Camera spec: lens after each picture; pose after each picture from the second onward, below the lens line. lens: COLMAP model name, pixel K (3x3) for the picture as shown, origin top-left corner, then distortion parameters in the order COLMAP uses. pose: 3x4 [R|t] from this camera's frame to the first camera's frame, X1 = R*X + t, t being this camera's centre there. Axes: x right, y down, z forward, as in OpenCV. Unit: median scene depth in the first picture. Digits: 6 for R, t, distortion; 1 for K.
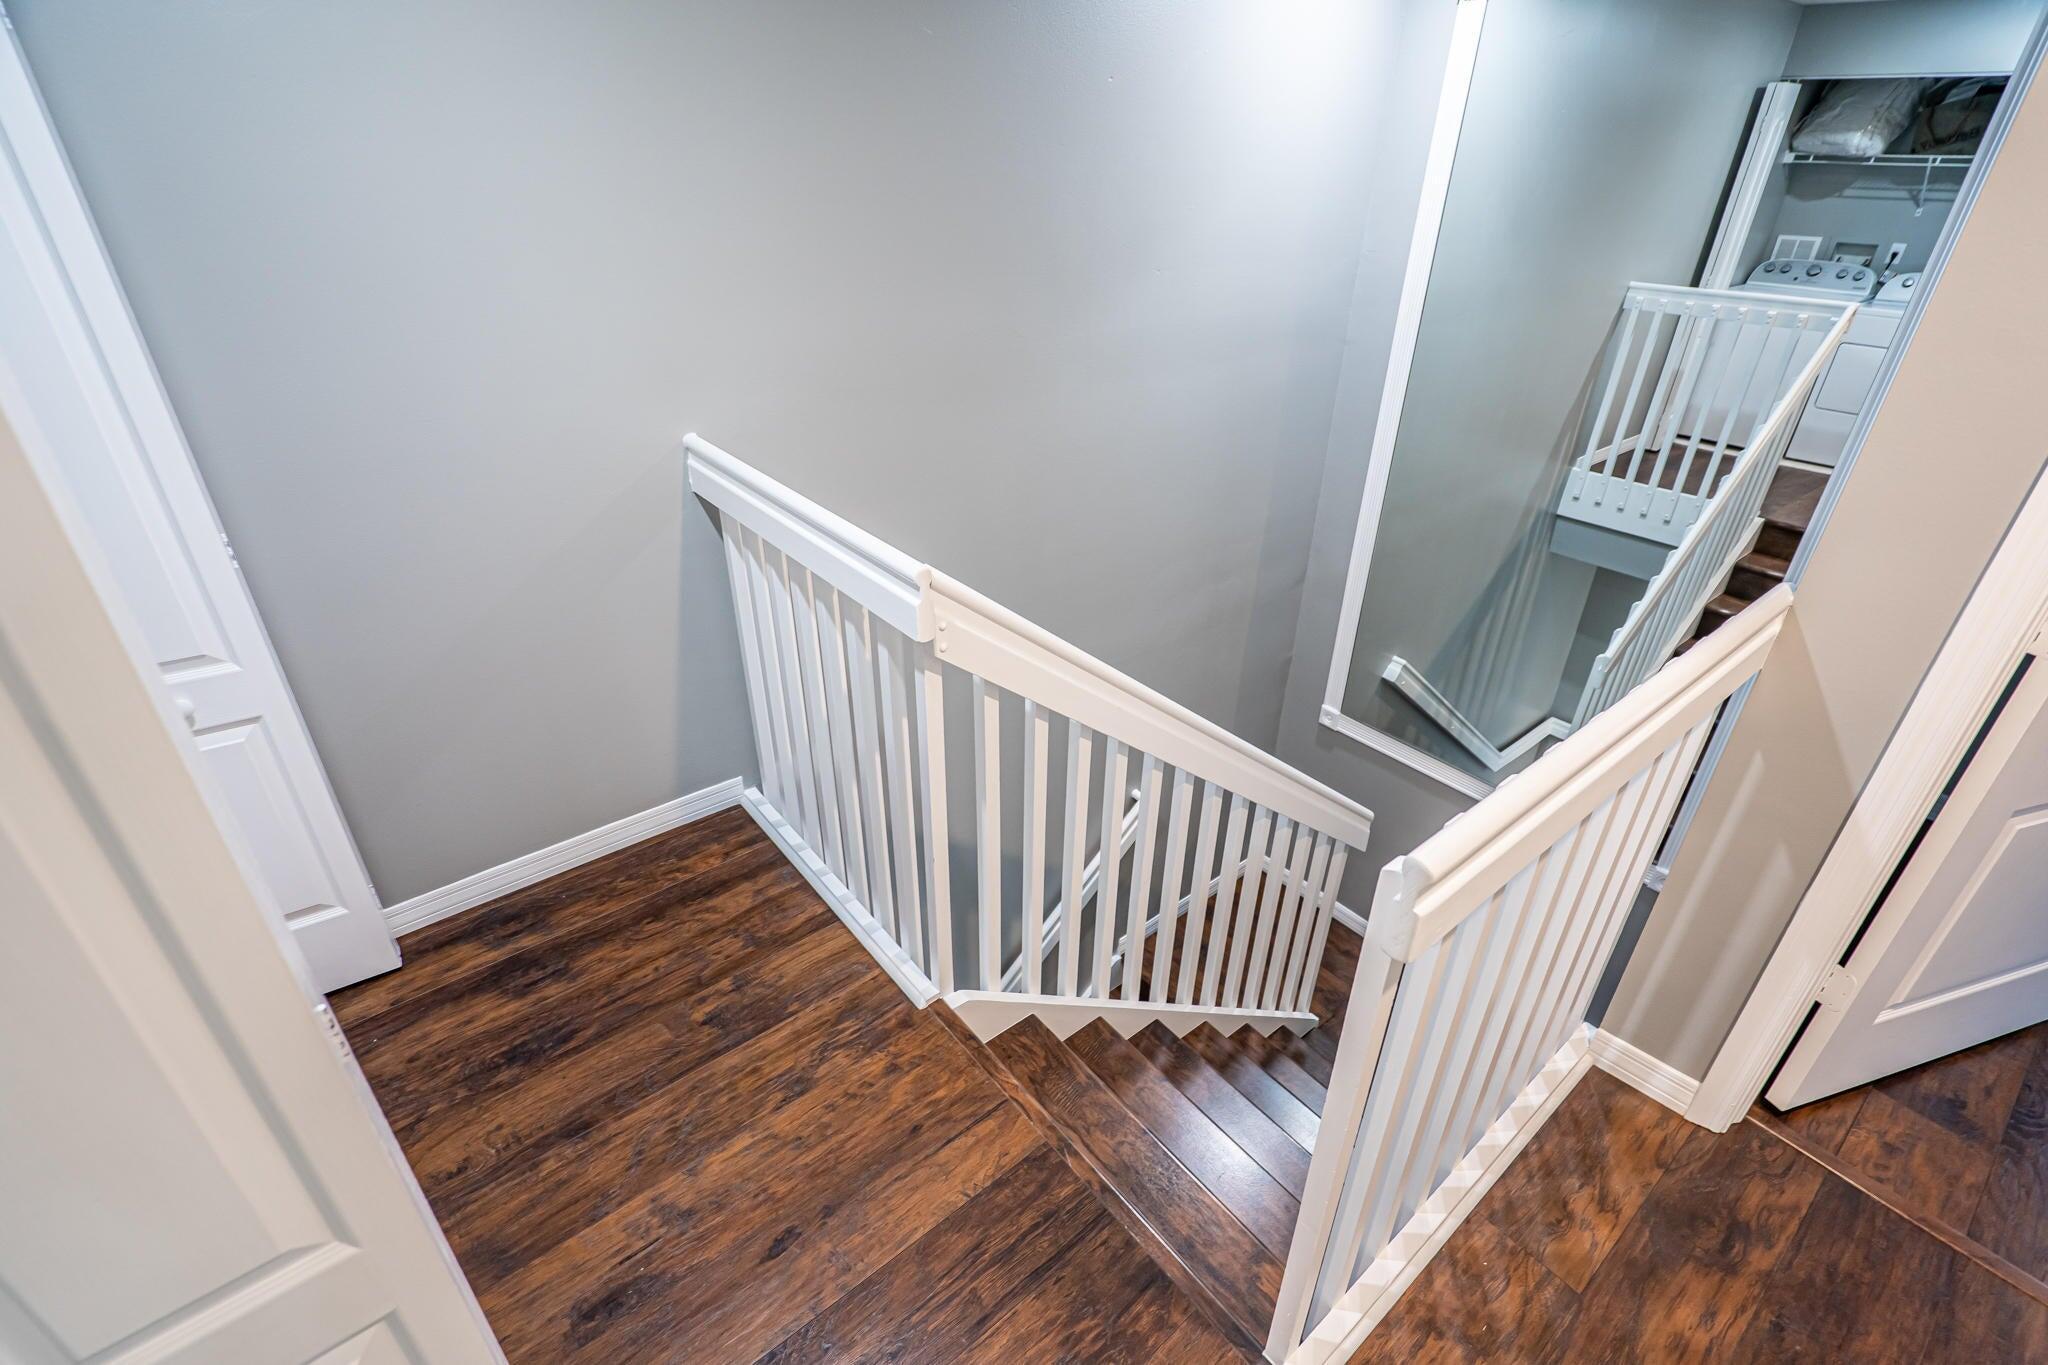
lens RADIAL K [[934.5, 0, 1043.1], [0, 934.5, 671.4], [0, 0, 1]] dist [-0.005118, 0.002466]
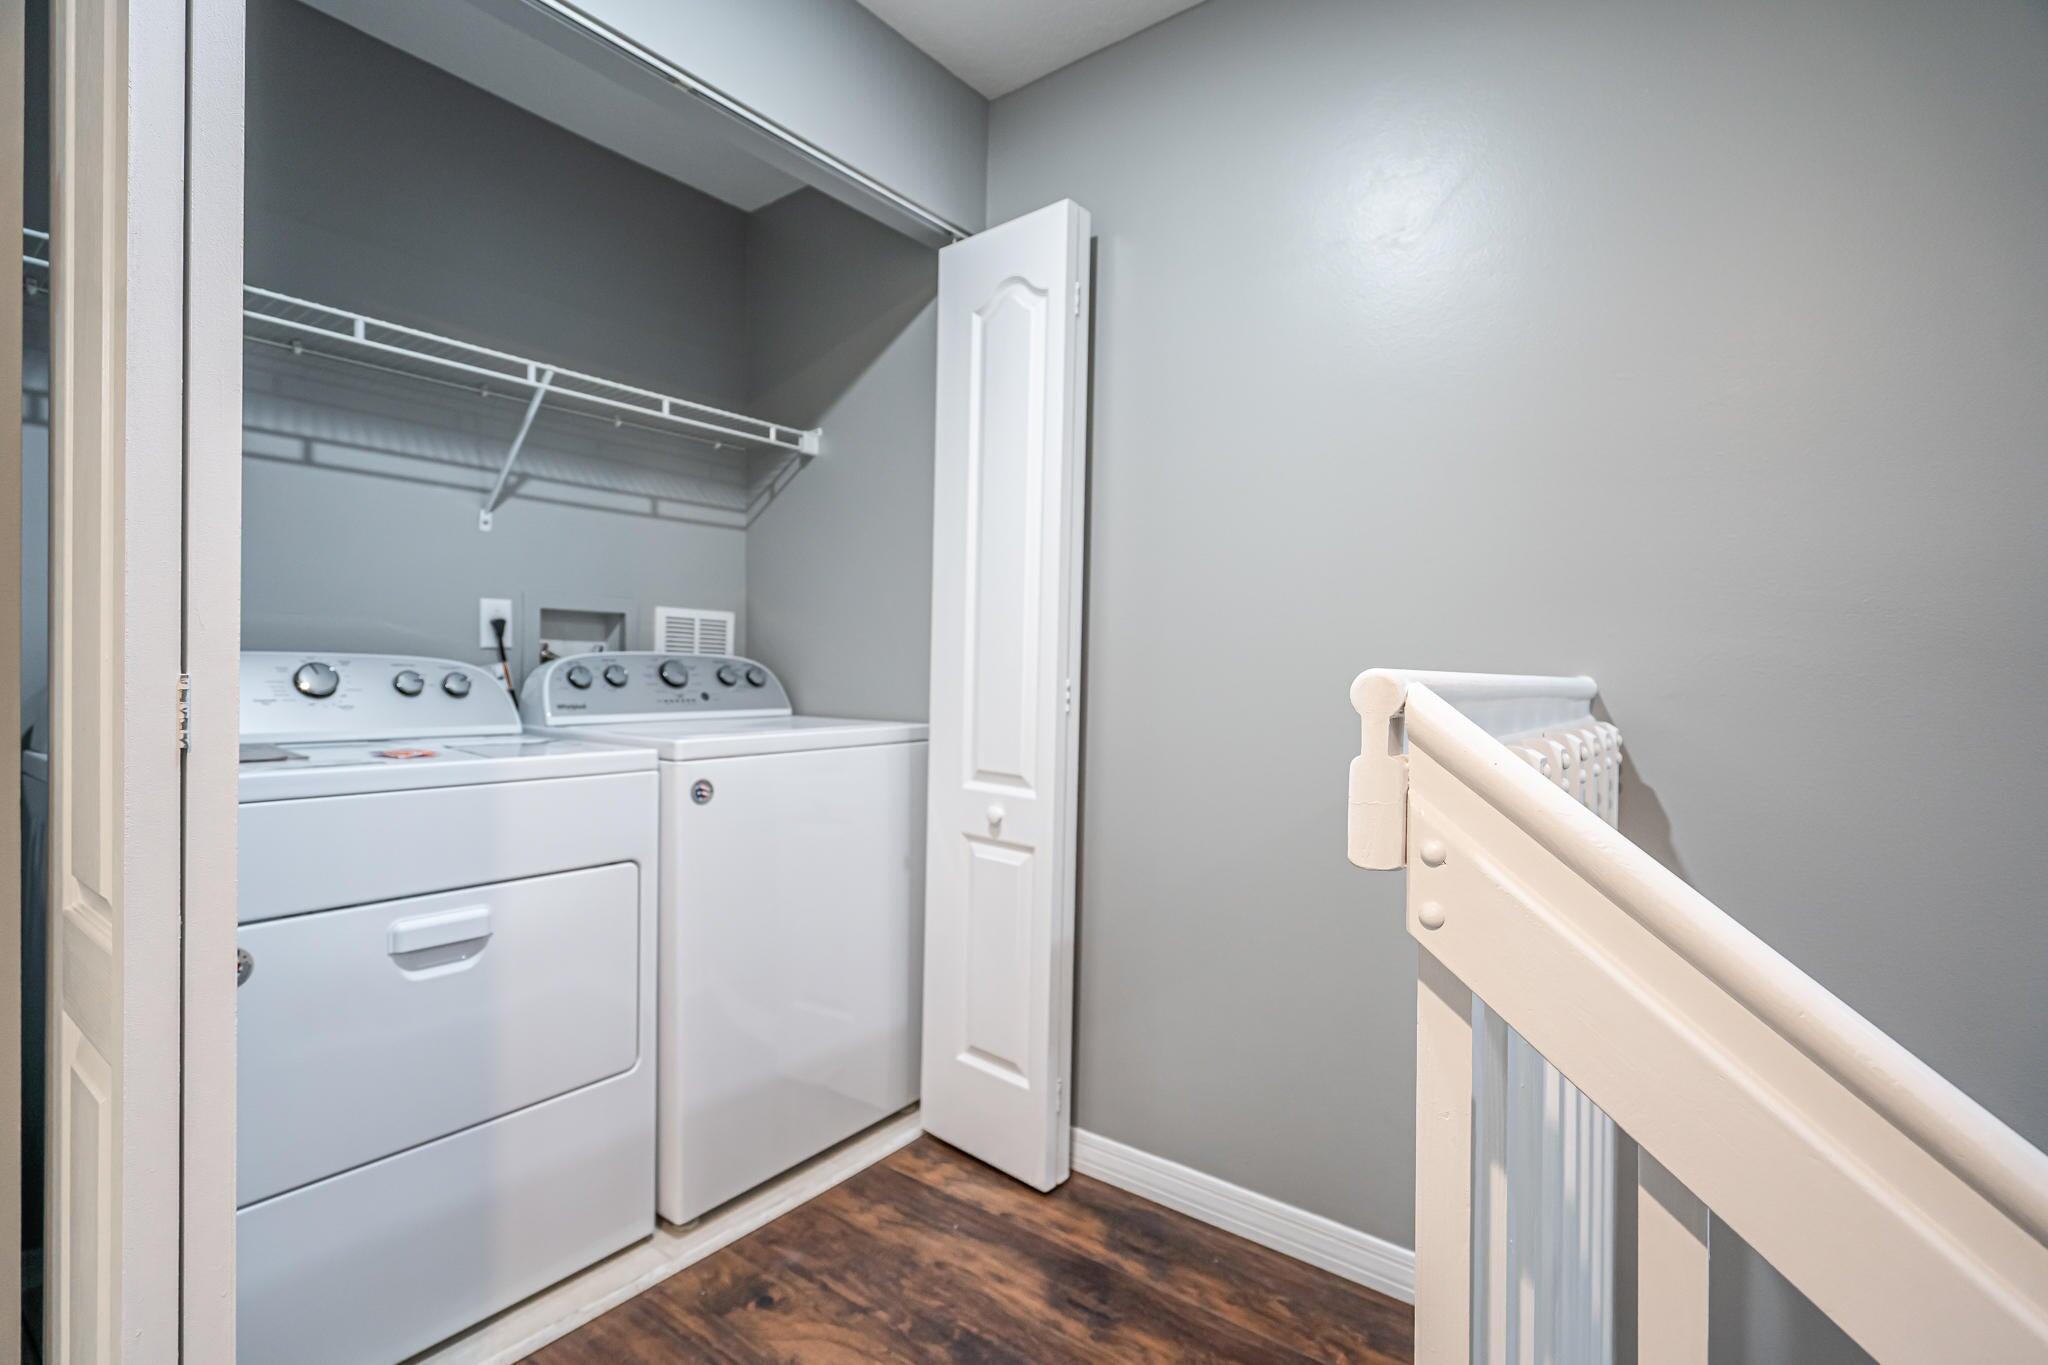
lens RADIAL K [[934.5, 0, 1028.3], [0, 934.5, 675.3], [0, 0, 1]] dist [-0.005118, 0.002466]
pose [[0.230523, -0.014877, -0.972953, 0.172490], [-0.478834, 0.868709, -0.126734, 0.012742], [0.847099, 0.495098, 0.193134, 0.579947]]
